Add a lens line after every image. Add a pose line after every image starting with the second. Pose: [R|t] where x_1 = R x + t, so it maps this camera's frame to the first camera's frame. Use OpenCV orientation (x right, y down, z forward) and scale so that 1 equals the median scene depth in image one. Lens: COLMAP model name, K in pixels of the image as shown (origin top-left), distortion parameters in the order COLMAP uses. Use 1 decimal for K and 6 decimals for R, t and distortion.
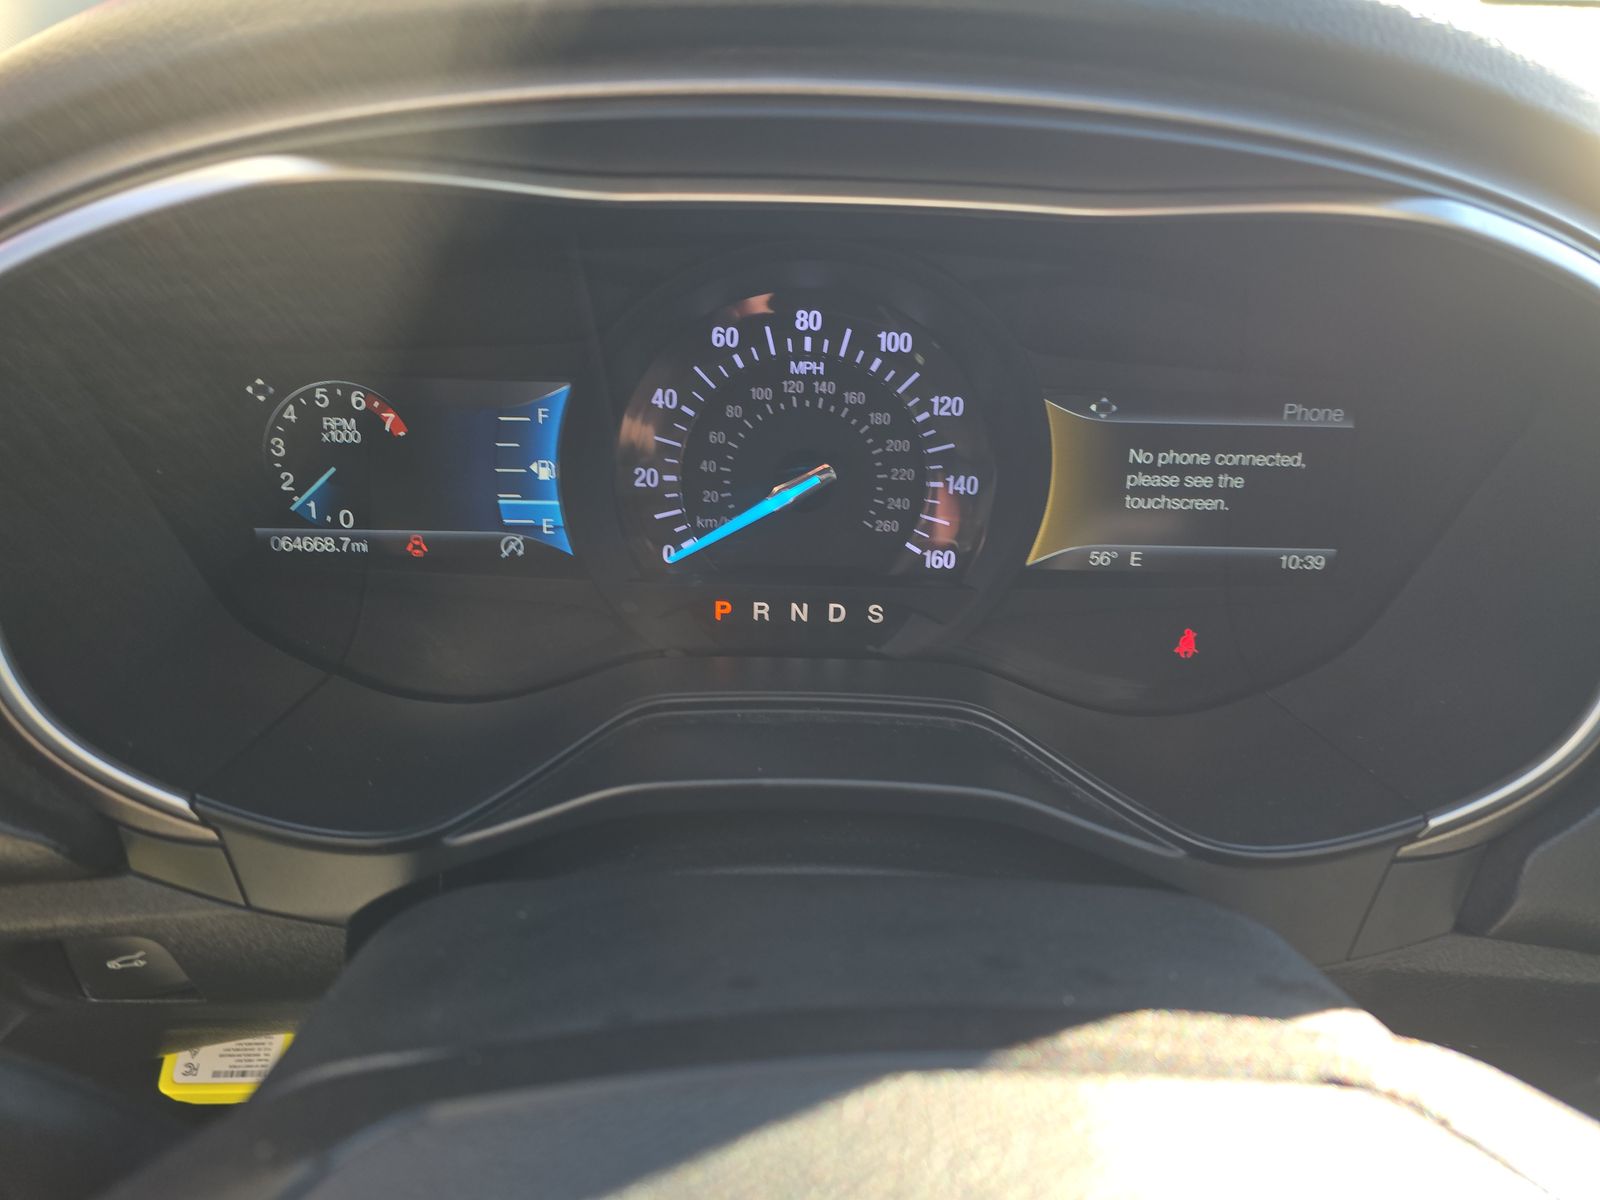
lens RADIAL K [[1082.4, 0, 799.7], [0, 1082.4, 599.2], [0, 0, 1]] dist [0.048895, -0.035978]
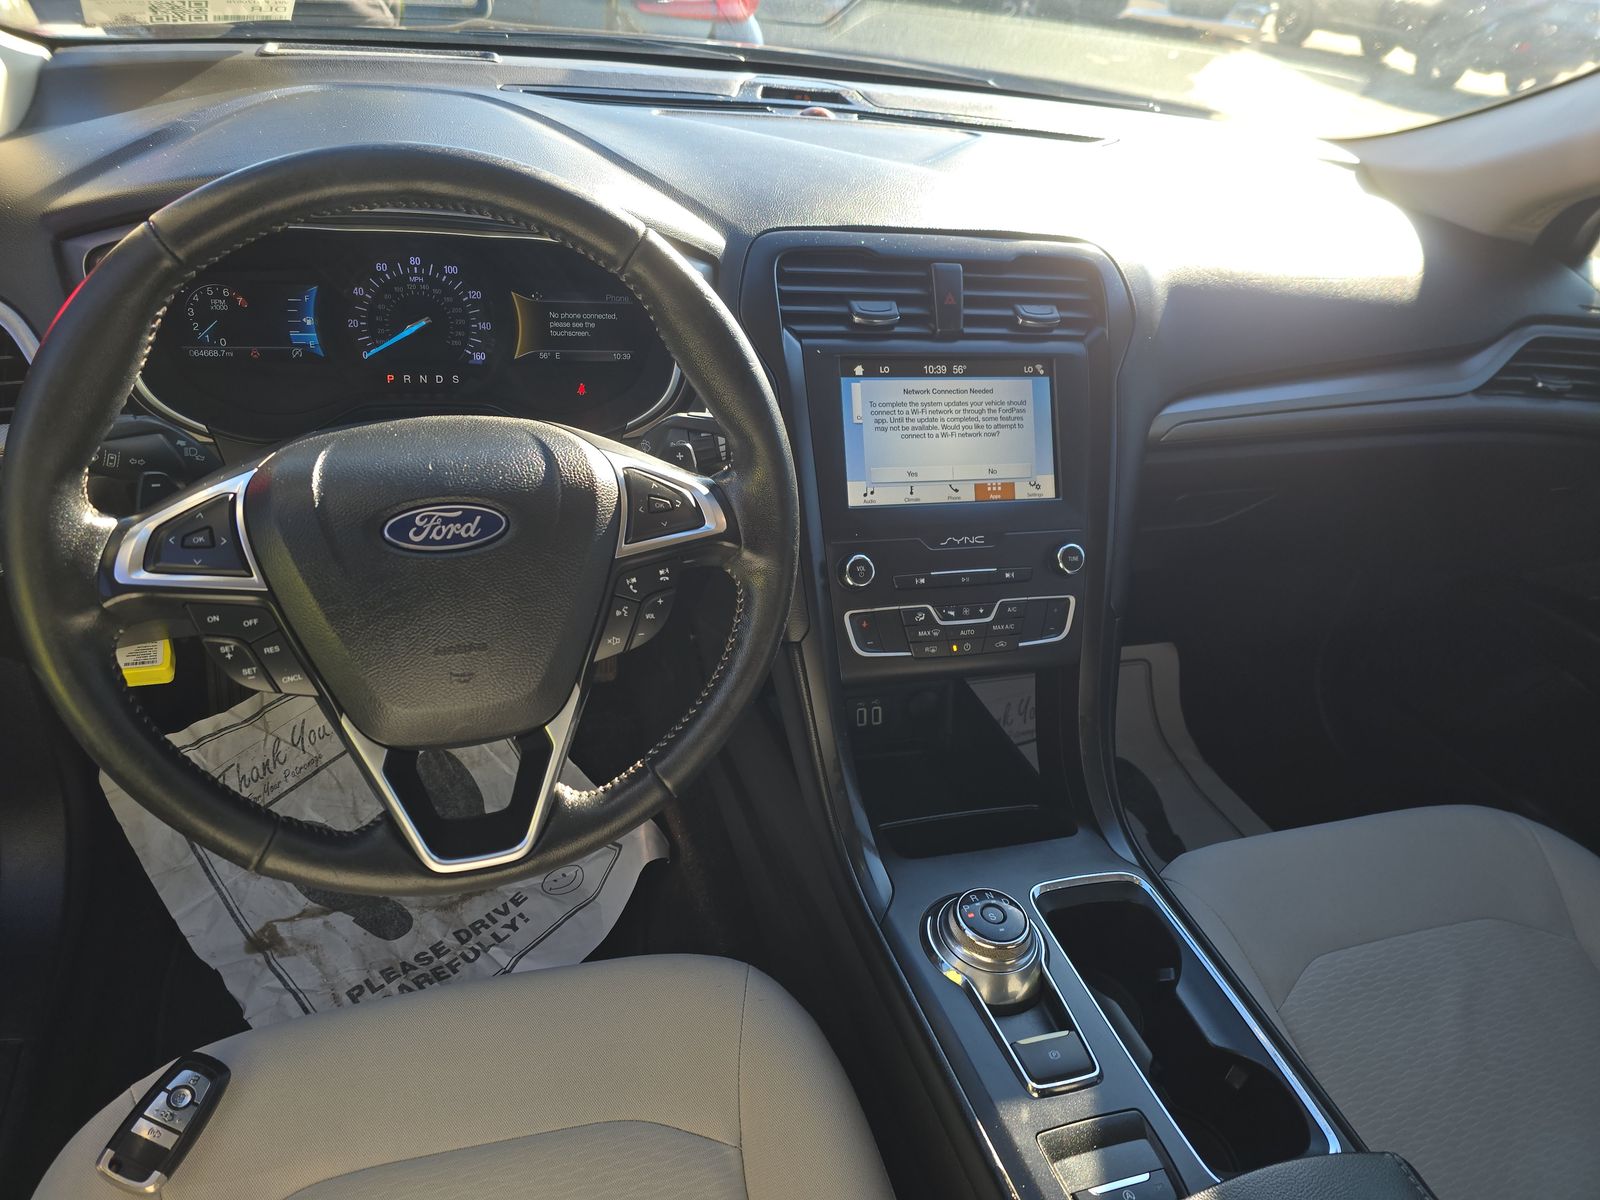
lens RADIAL K [[1082.4, 0, 786.3], [0, 1082.4, 601.9], [0, 0, 1]] dist [0.048895, -0.035978]
pose [[0.962280, -0.078283, 0.260554, 0.113720], [0.059013, 0.994966, 0.080990, 0.381701], [-0.265583, -0.062559, 0.962056, -1.734335]]
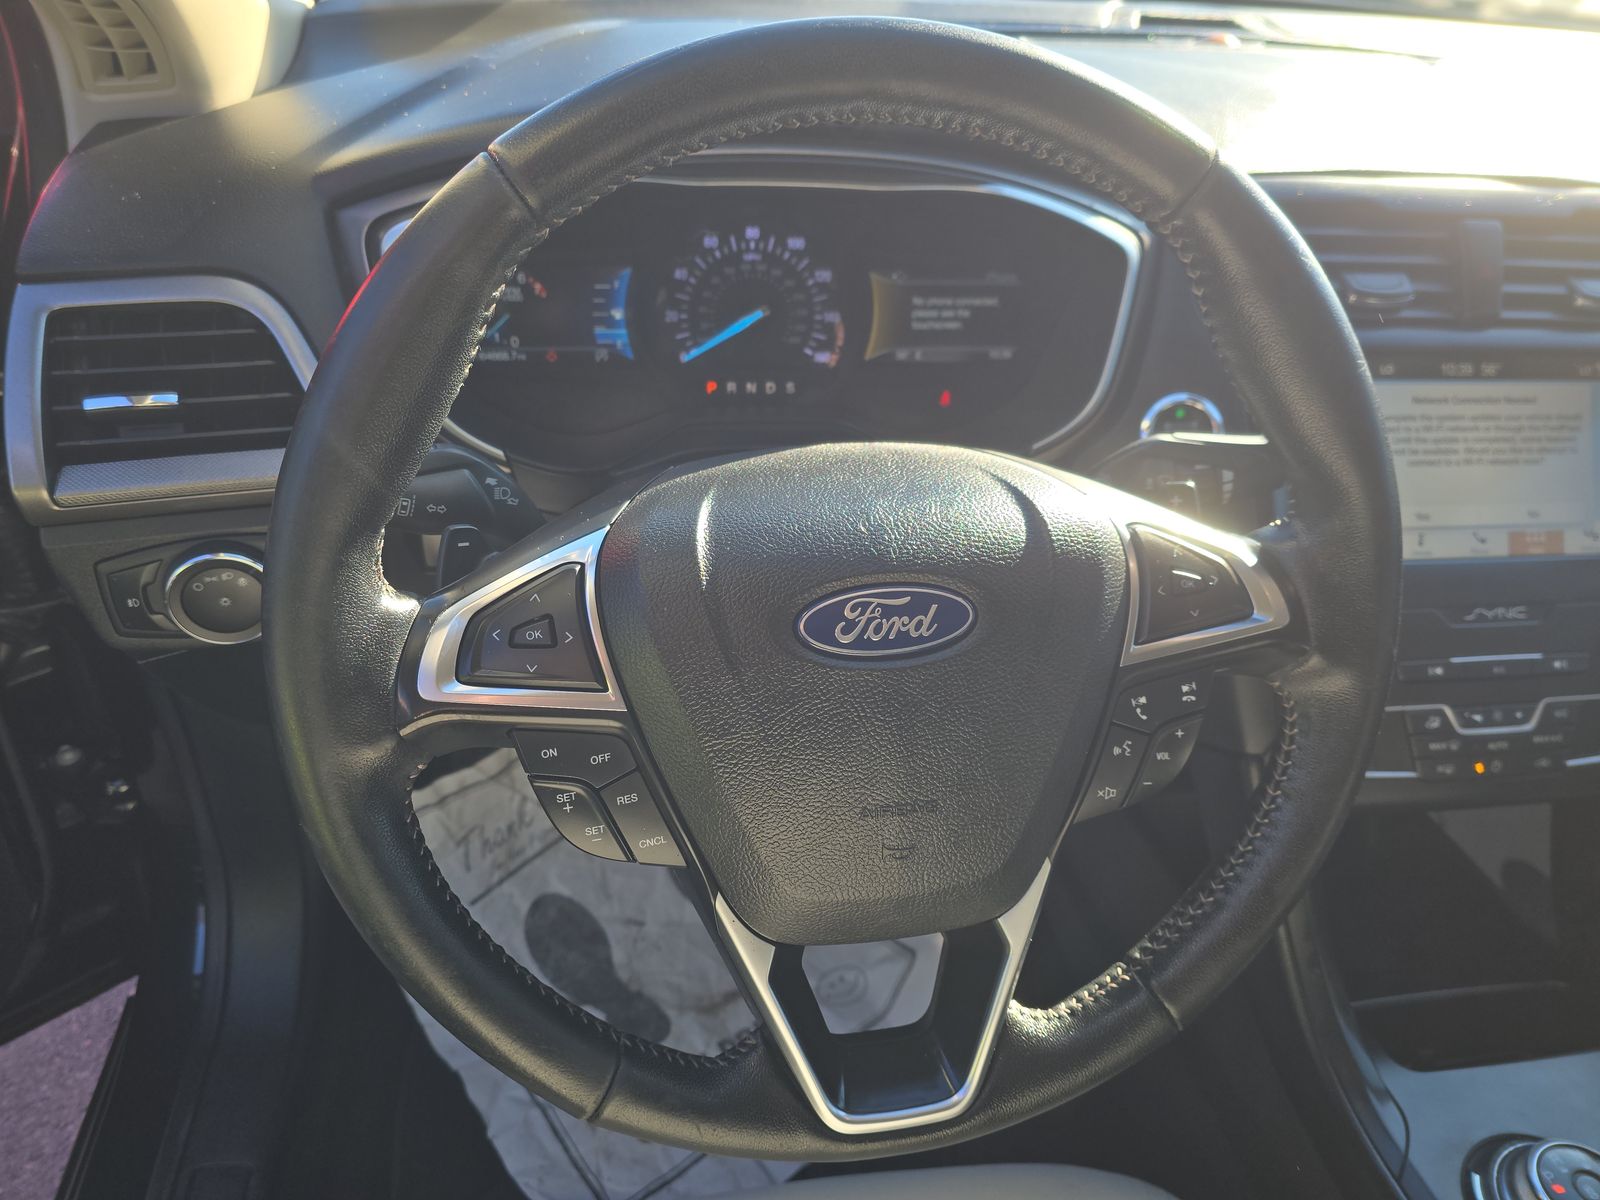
lens RADIAL K [[1082.4, 0, 786.6], [0, 1082.4, 601.6], [0, 0, 1]] dist [0.048895, -0.035978]
pose [[0.992222, -0.050146, 0.113936, -0.182723], [0.042056, 0.996493, 0.072335, 0.263973], [-0.117163, -0.066980, 0.990851, -0.985971]]
